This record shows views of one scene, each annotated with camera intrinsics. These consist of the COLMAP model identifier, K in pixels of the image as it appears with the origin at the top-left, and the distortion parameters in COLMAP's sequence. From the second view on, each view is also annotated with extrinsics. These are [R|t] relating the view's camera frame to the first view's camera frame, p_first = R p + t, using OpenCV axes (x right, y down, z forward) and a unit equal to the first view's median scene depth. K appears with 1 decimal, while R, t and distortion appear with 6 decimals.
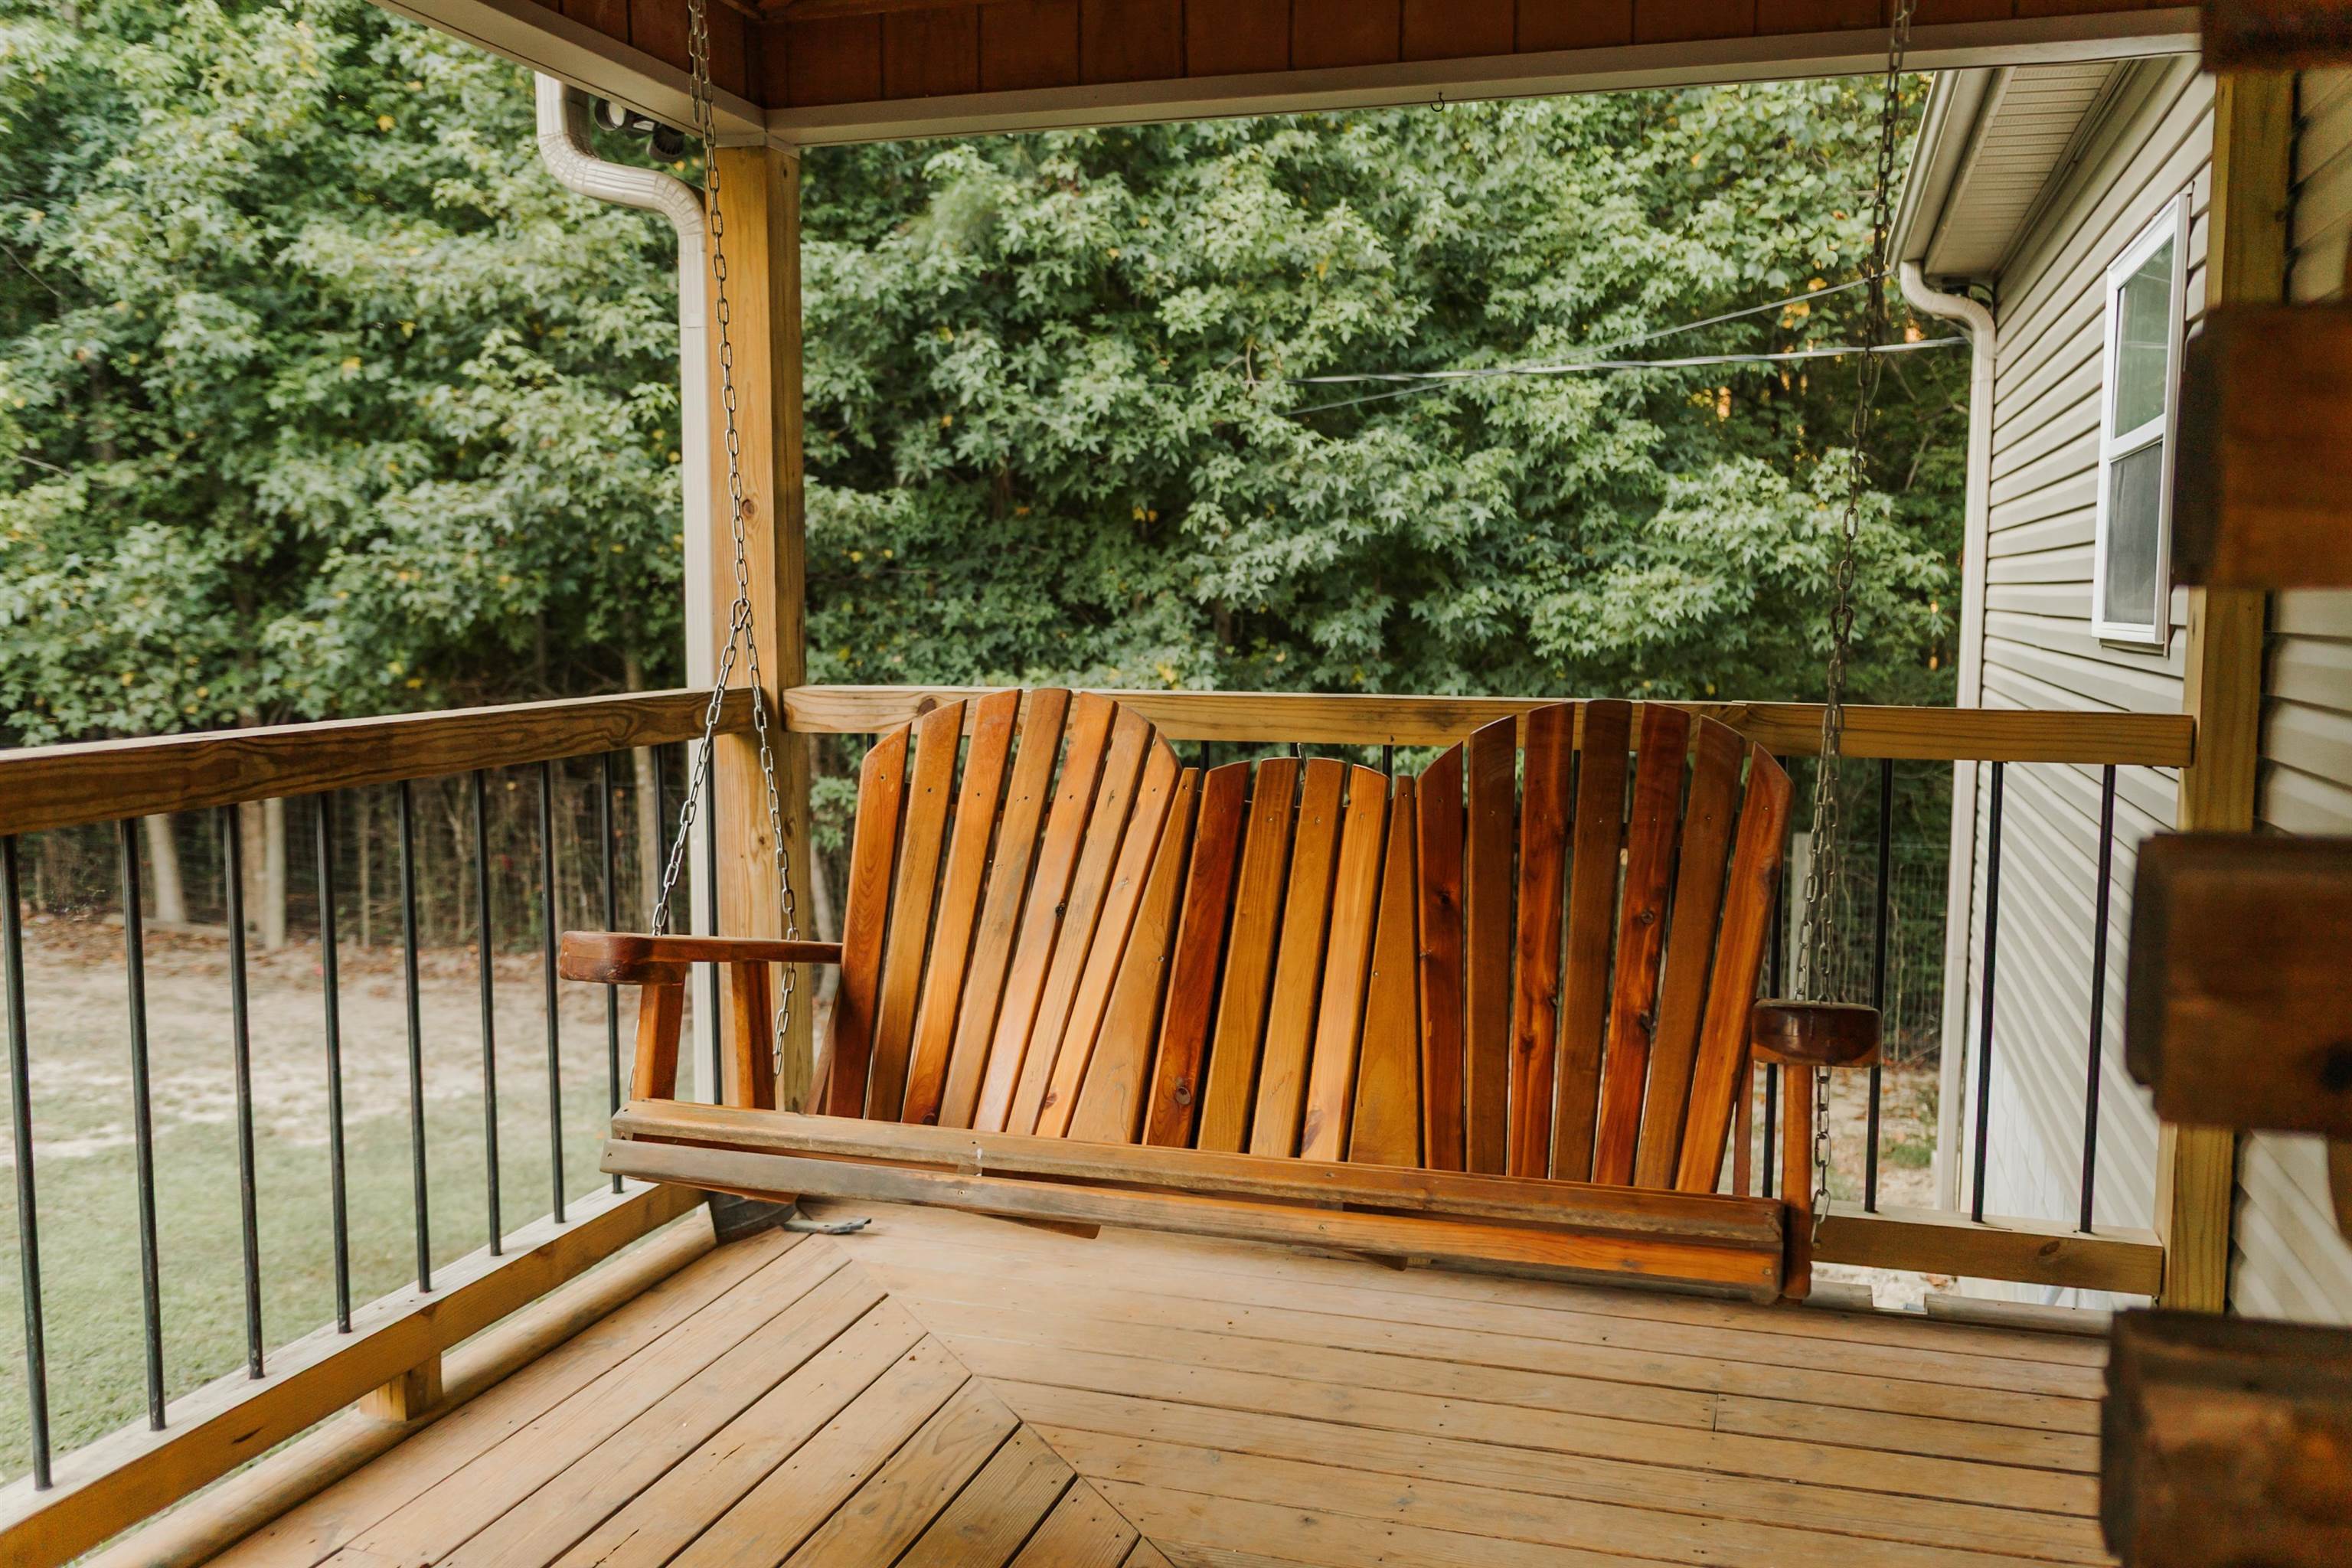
lens RADIAL K [[2006.5, 0, 1176.0], [0, 2006.5, 784.0], [0, 0, 1]] dist [-0.006963, -0.002941]
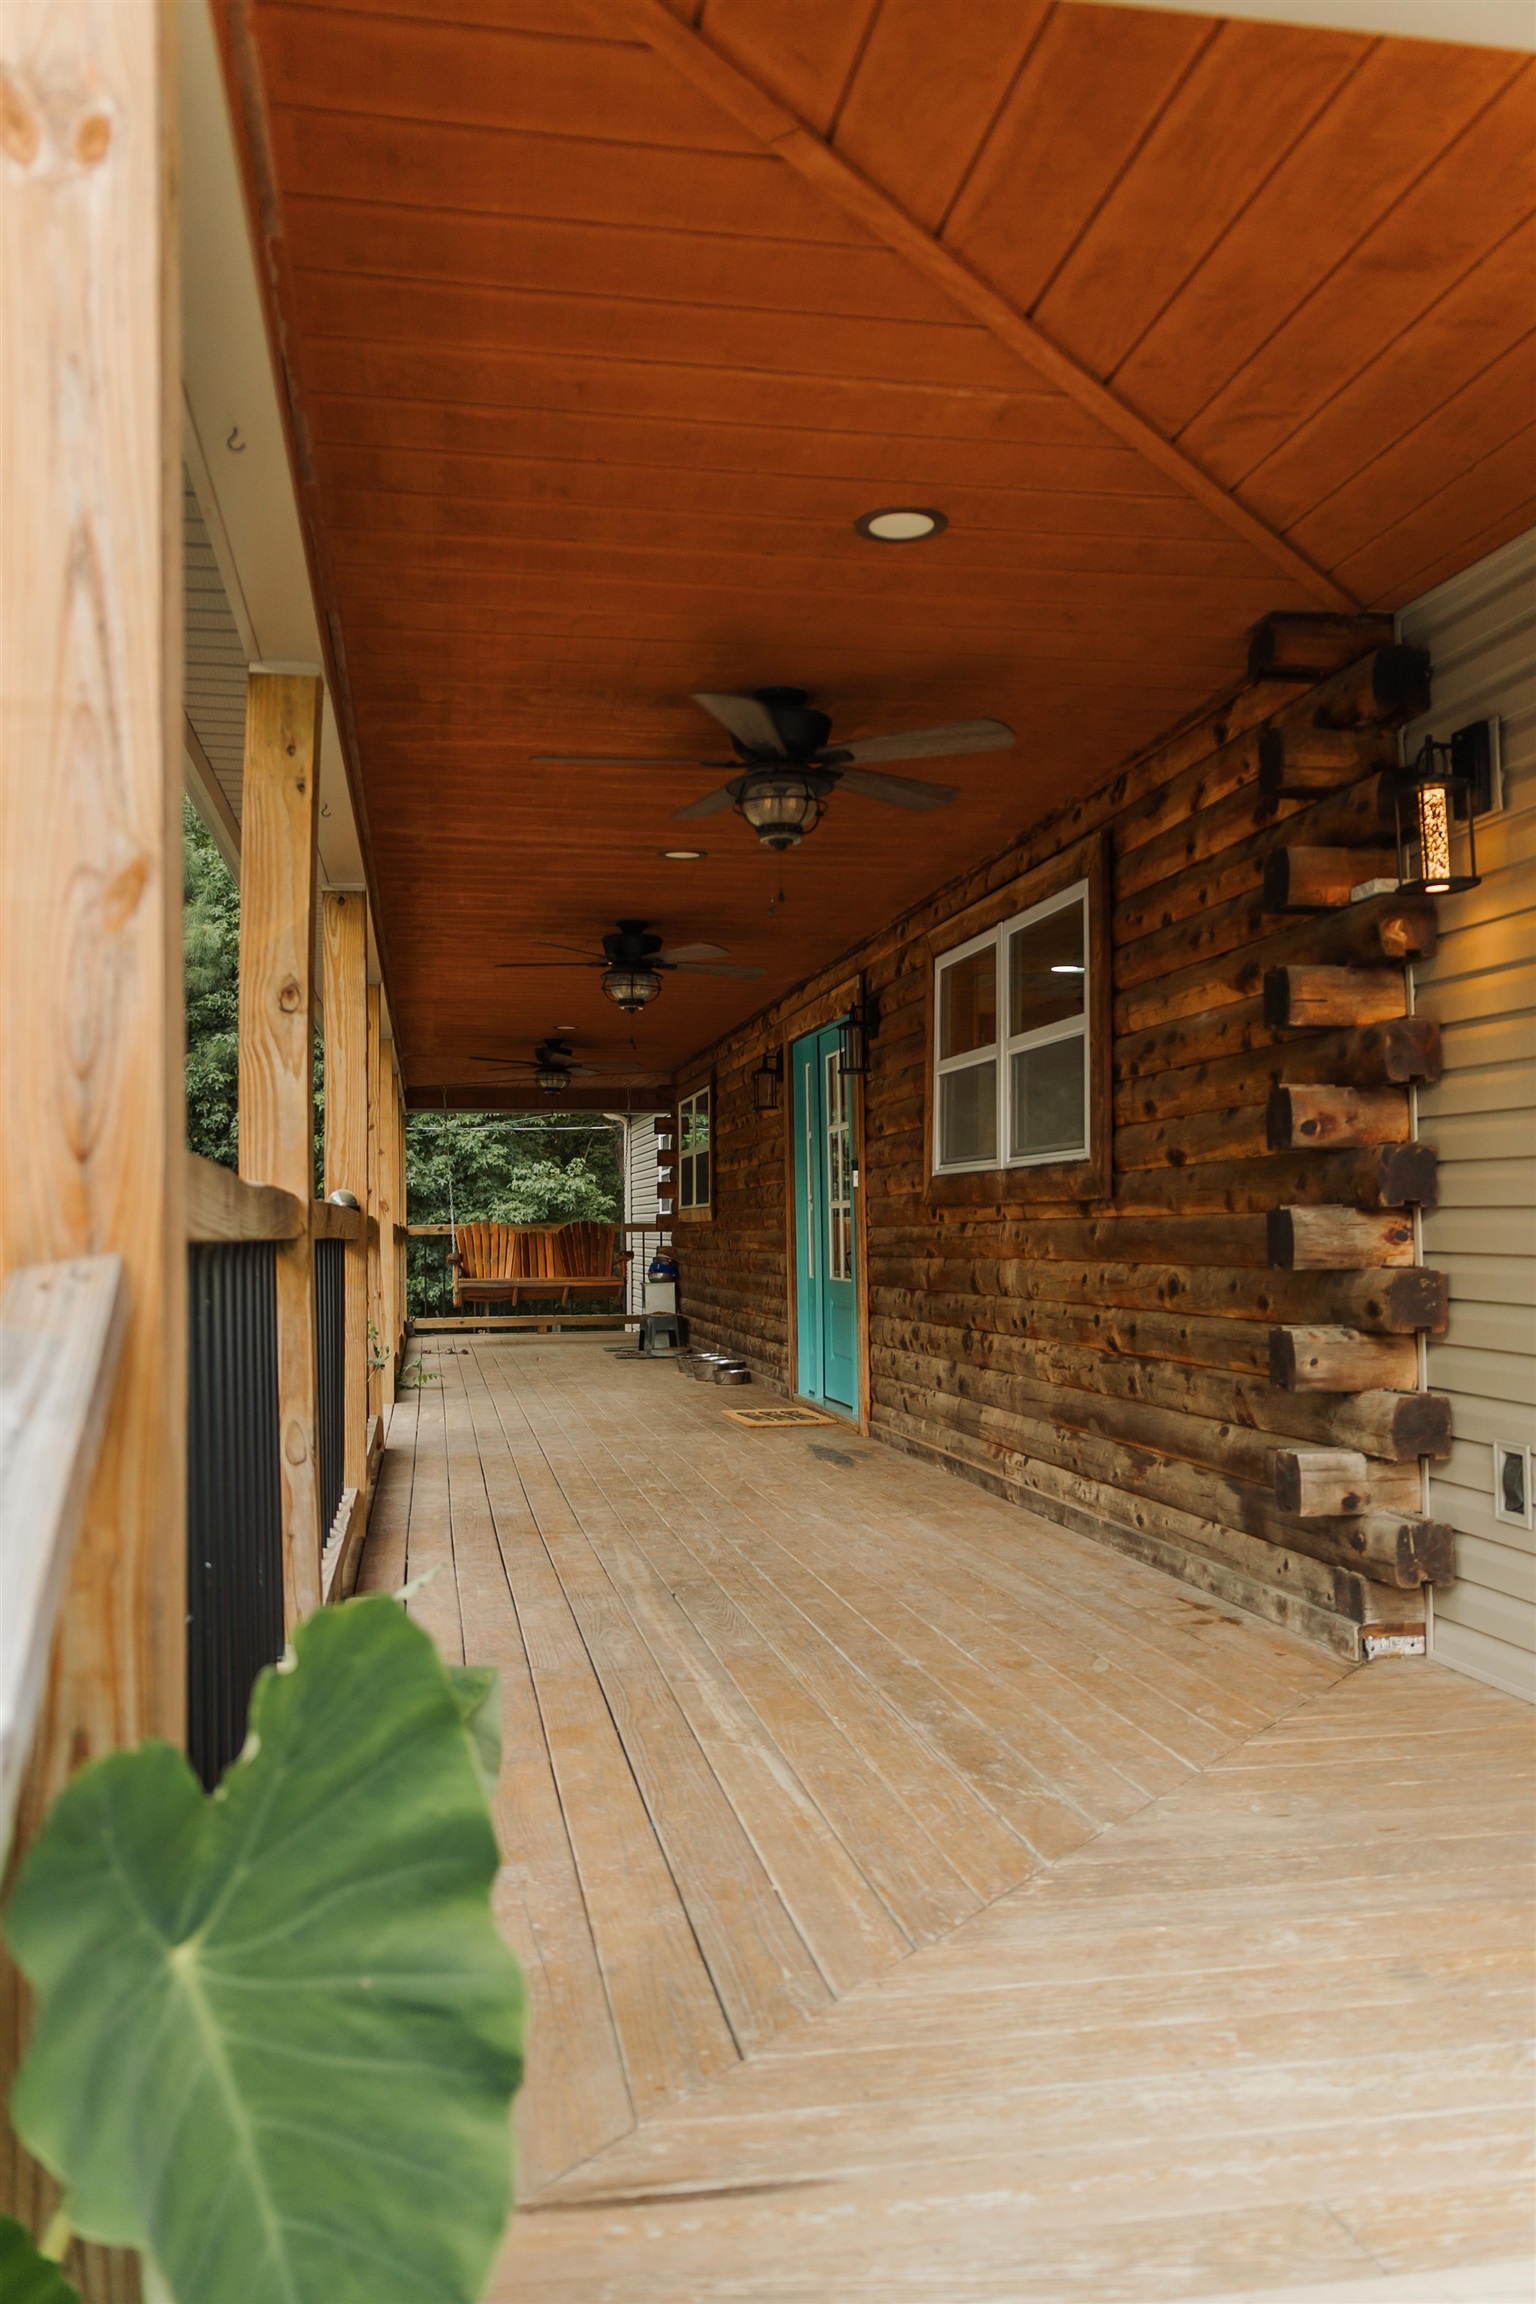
lens RADIAL K [[1882.4, 0, 768.0], [0, 1882.4, 1152.0], [0, 0, 1]] dist [0.025361, -0.037943]
pose [[0.890183, 0.005940, 0.455565, -0.570911], [0.058218, 0.990235, -0.126672, 0.154452], [-0.451869, 0.139283, 0.881144, -1.295170]]
